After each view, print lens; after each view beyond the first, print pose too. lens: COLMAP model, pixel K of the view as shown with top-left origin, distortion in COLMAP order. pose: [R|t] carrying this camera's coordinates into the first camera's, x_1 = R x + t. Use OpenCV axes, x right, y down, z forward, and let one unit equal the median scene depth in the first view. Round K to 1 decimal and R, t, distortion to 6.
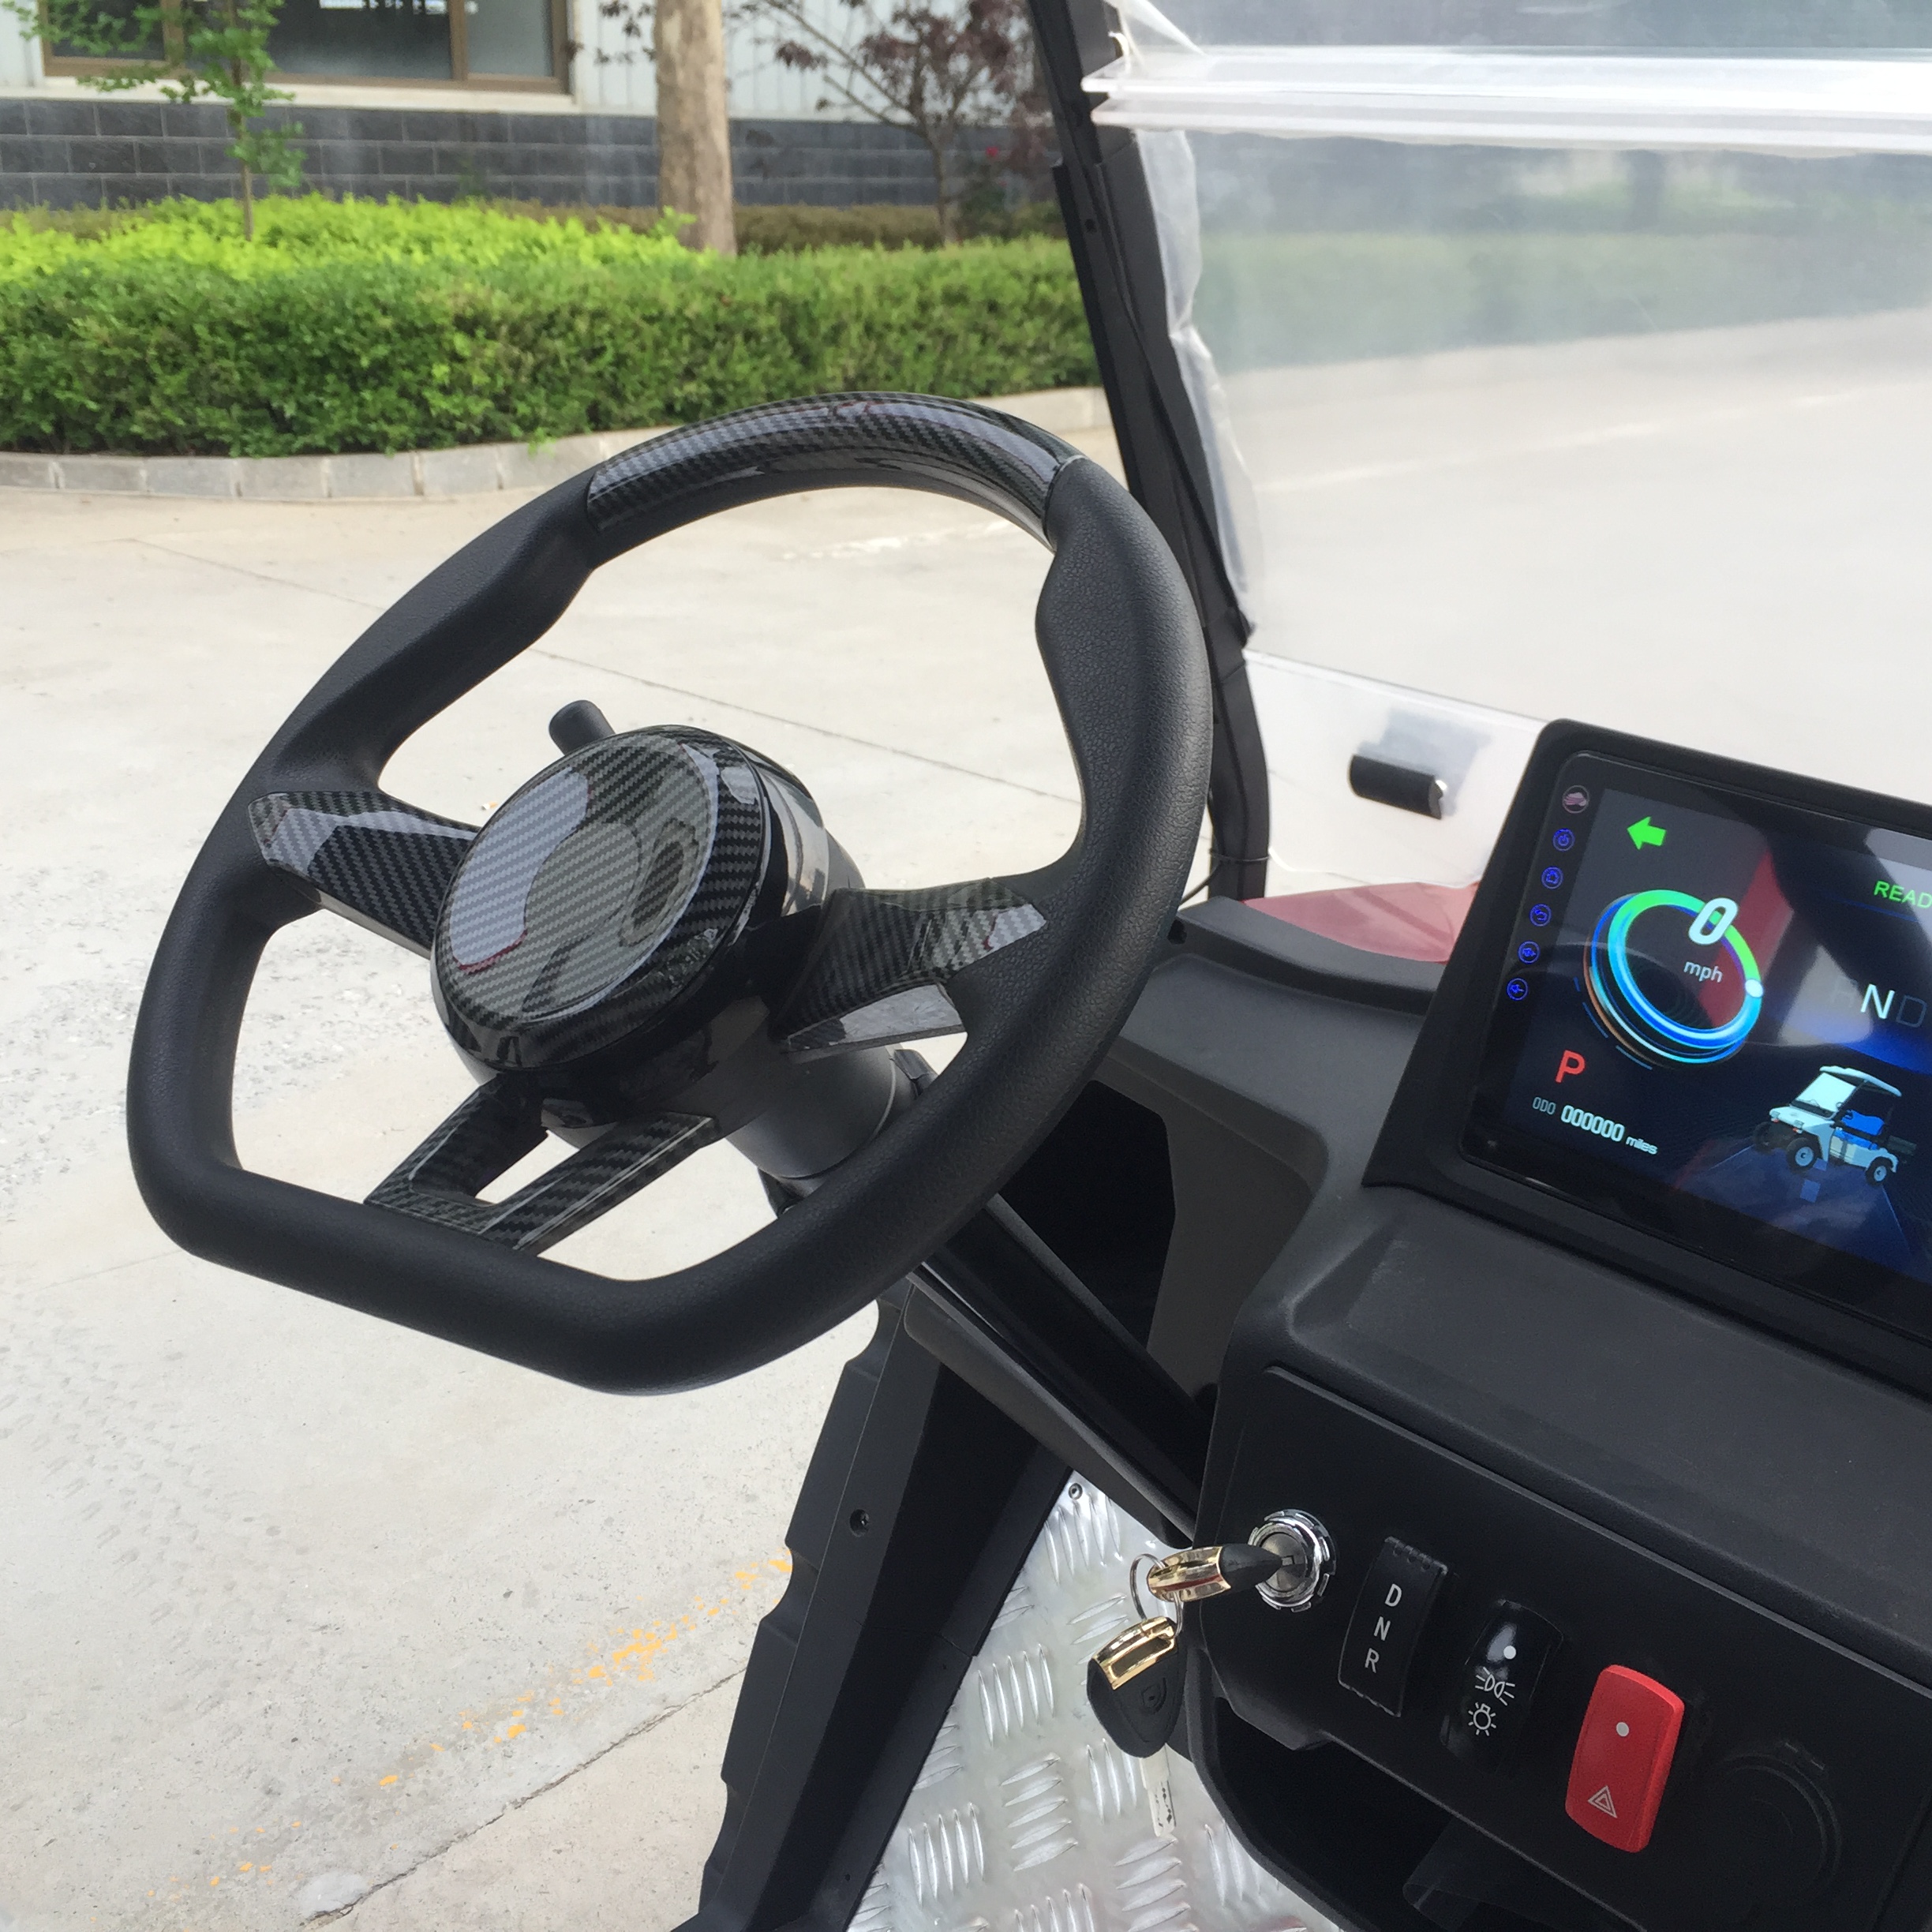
lens RADIAL K [[2253.6, 0, 966.0], [0, 2253.6, 966.0], [0, 0, 1]] dist [0.052870, -0.031591]
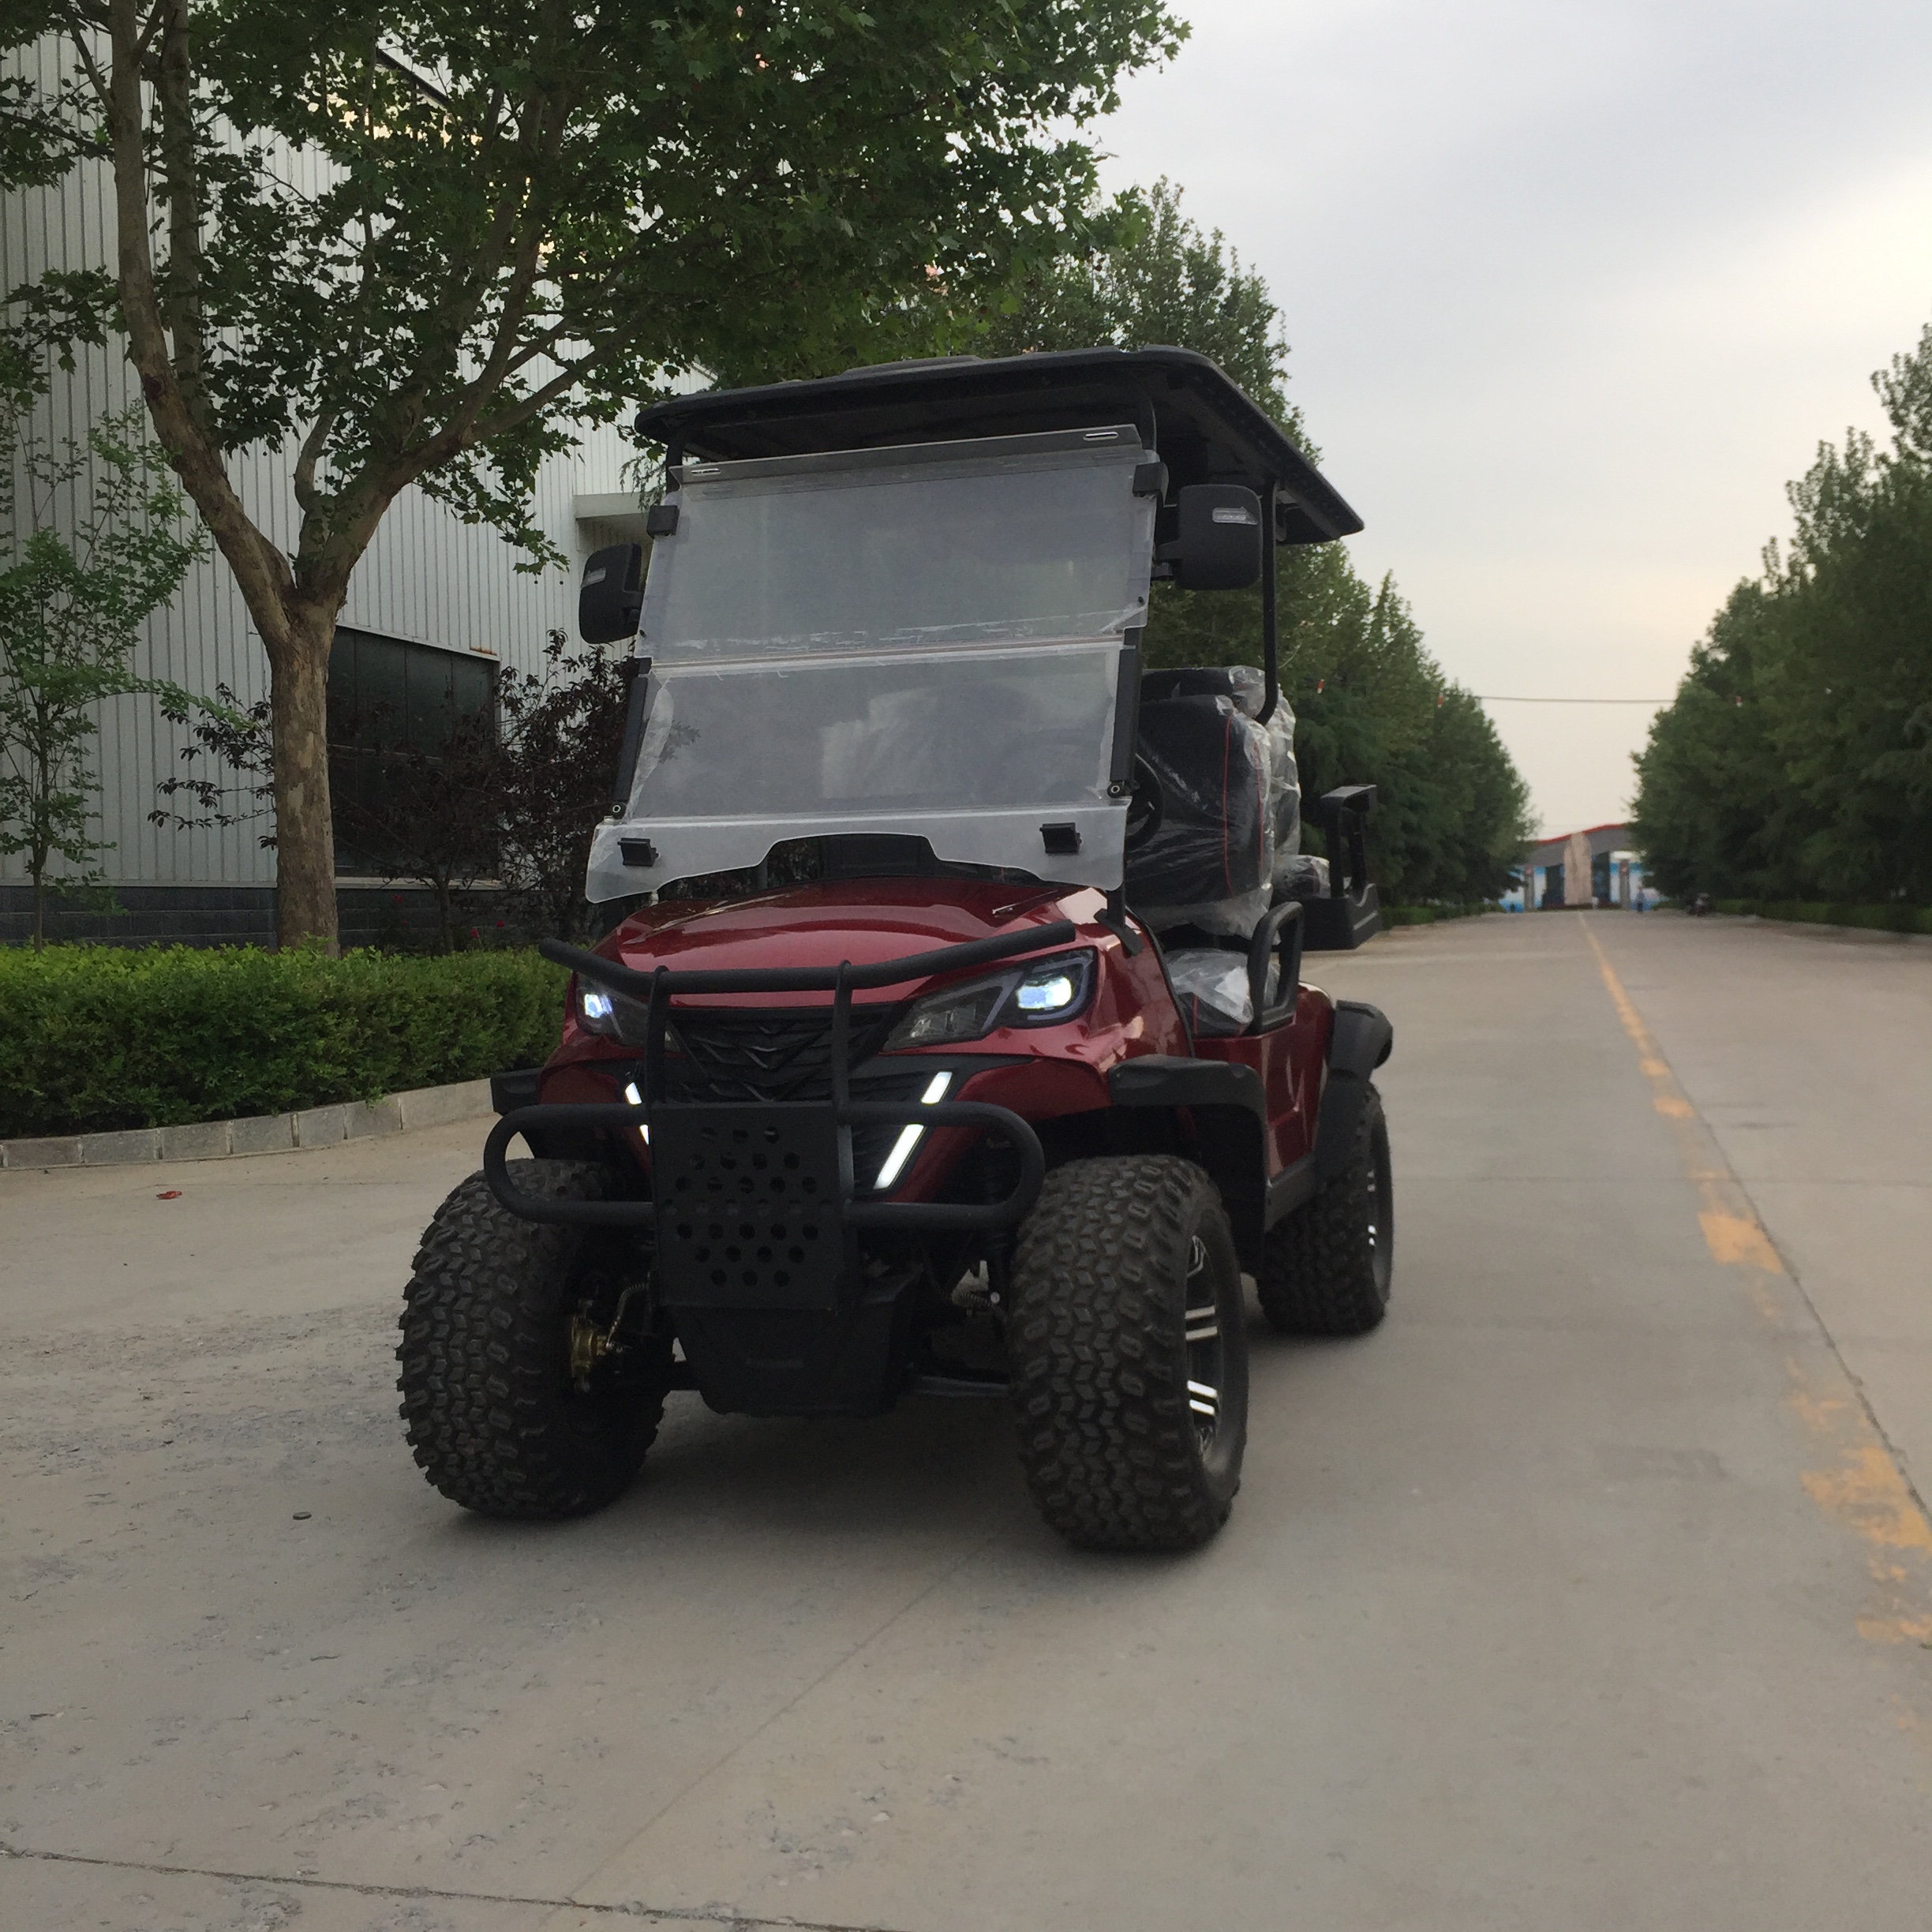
lens RADIAL K [[2253.6, 0, 966.0], [0, 2253.6, 966.0], [0, 0, 1]] dist [0.052870, -0.031591]
pose [[0.869695, -0.057448, 0.490235, -0.461499], [0.214820, 0.938259, -0.271149, 0.090199], [-0.444391, 0.341129, 0.828341, -0.153335]]
